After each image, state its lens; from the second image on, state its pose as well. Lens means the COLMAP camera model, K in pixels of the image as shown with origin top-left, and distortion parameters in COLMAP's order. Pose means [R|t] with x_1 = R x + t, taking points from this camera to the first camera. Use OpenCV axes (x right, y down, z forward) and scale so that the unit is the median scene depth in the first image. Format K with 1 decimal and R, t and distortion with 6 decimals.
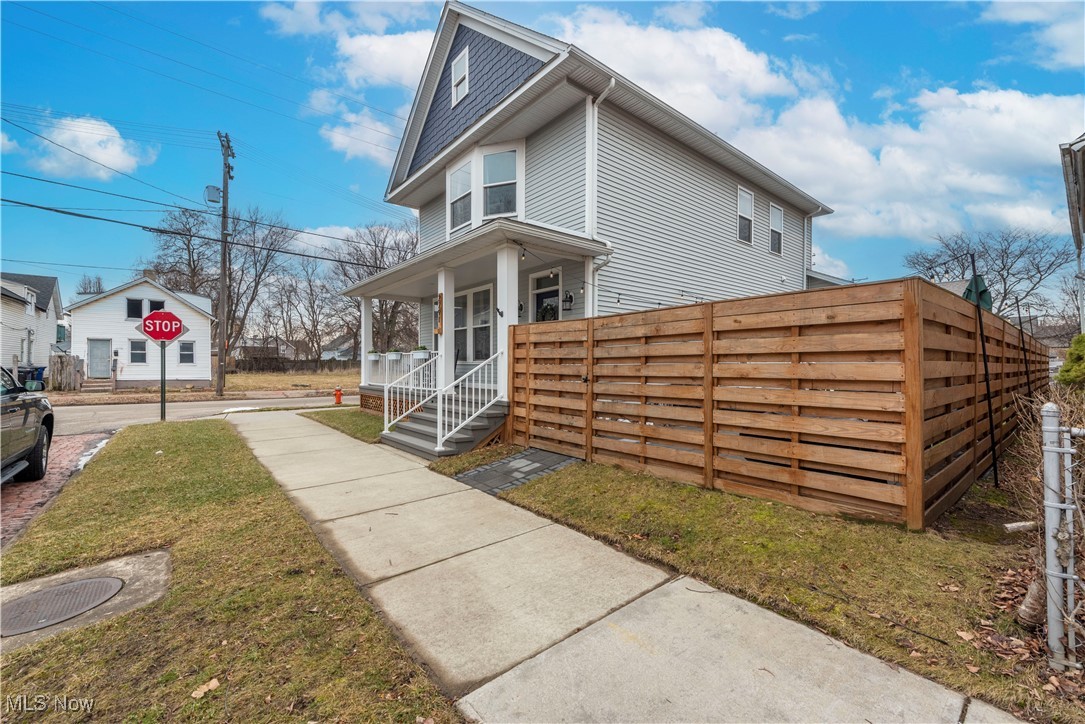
lens RADIAL K [[436.8, 0, 546.6], [0, 436.8, 362.9], [0, 0, 1]] dist [-0.002079, -0.000475]
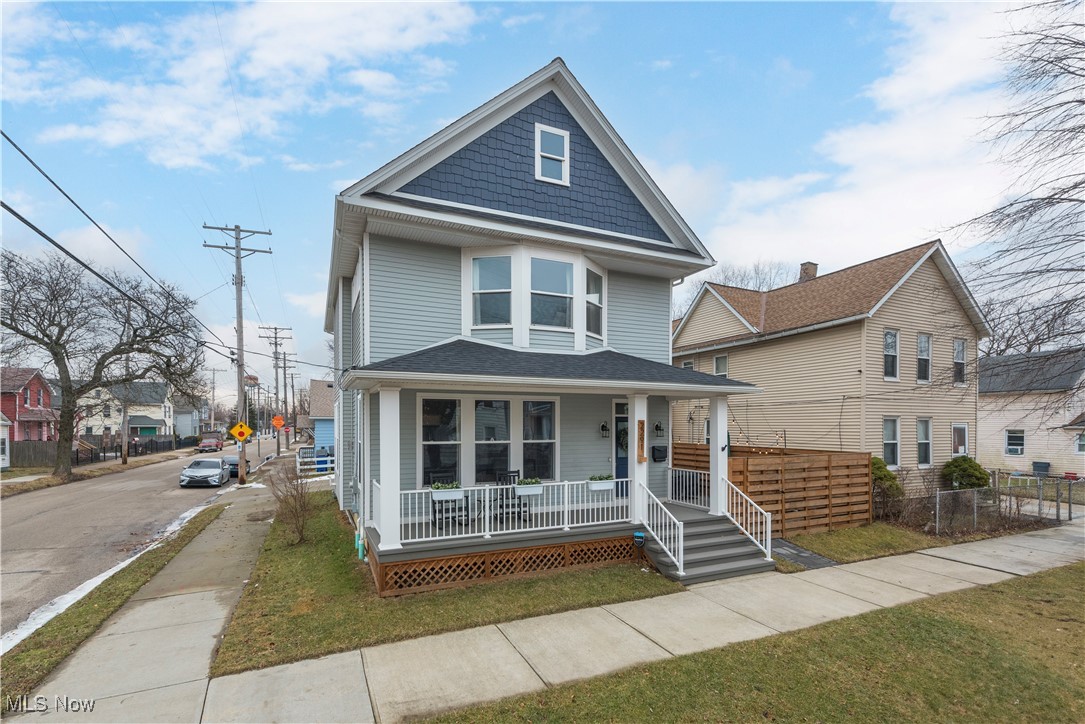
lens RADIAL K [[465.3, 0, 511.7], [0, 465.3, 422.8], [0, 0, 1]] dist [0.000801, 0.000019]
pose [[0.300292, 0.004434, 0.953837, -0.611654], [-0.007393, 0.999970, -0.002321, -0.068950], [-0.953819, -0.006355, 0.300316, 0.443951]]
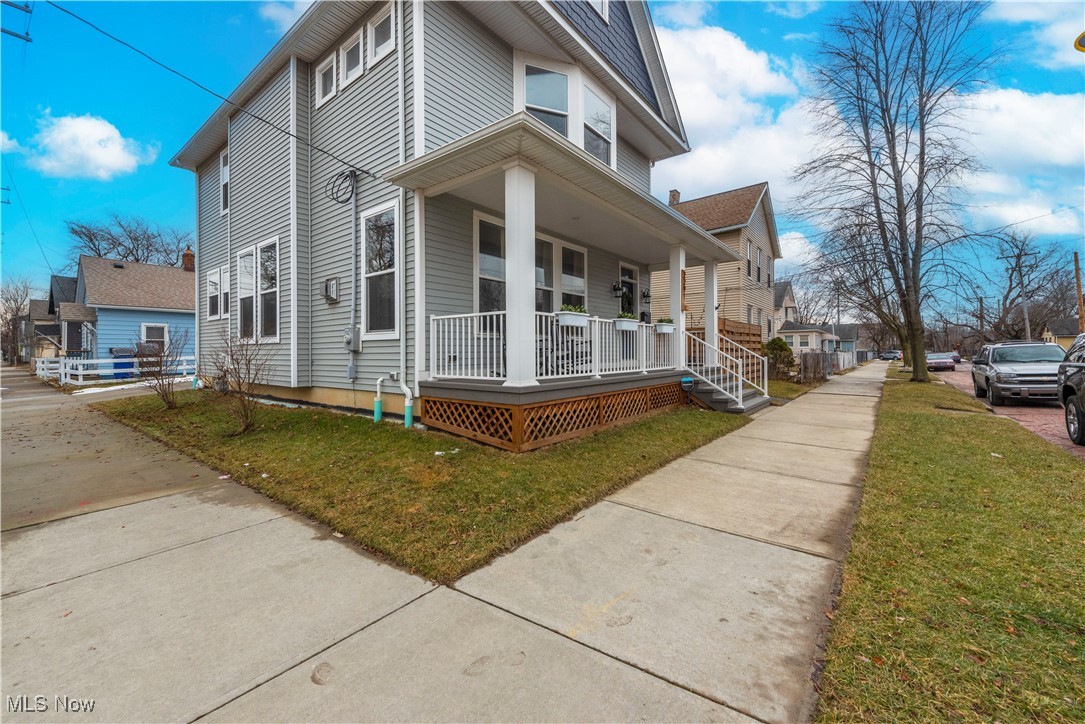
lens RADIAL K [[429.9, 0, 552.0], [0, 429.9, 351.9], [0, 0, 1]] dist [0.000051, -0.000064]
pose [[-0.207491, 0.000603, 0.978237, -0.532177], [-0.003654, 0.999992, -0.001391, 0.014399], [-0.978230, -0.003863, -0.207488, 0.693564]]
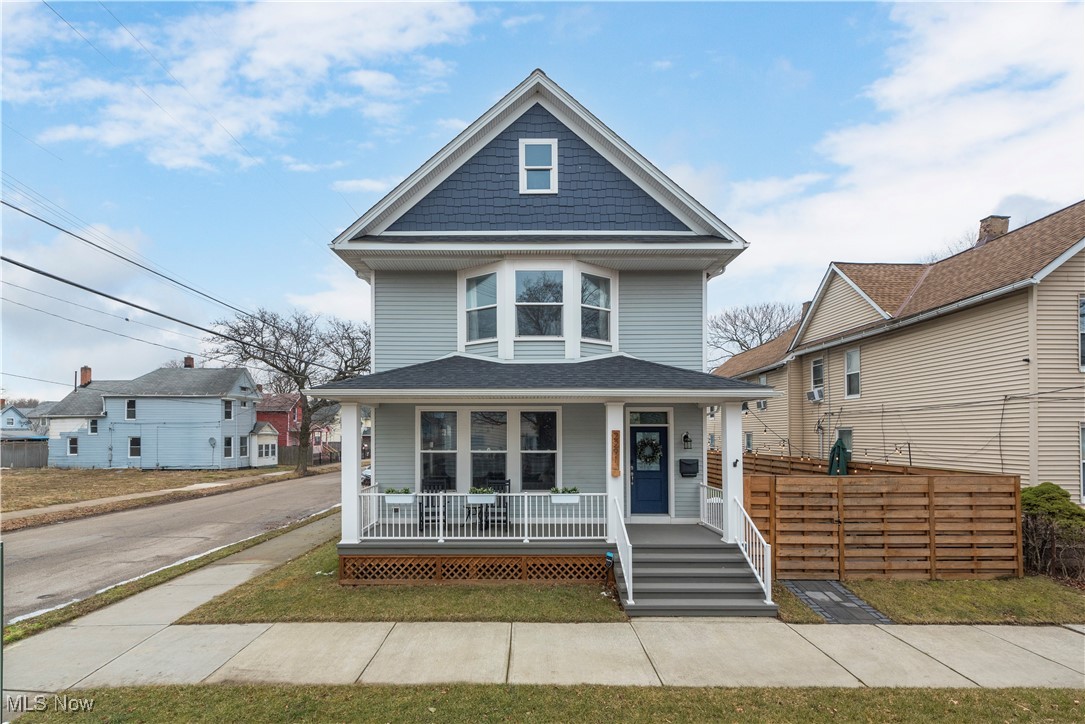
lens RADIAL K [[452.1, 0, 525.9], [0, 452.1, 424.5], [0, 0, 1]] dist [0.002324, -0.000286]
pose [[0.645100, 0.018291, 0.763879, -0.496477], [-0.007334, 0.999816, -0.017746, -0.071107], [-0.764063, 0.005846, 0.645115, 0.248455]]
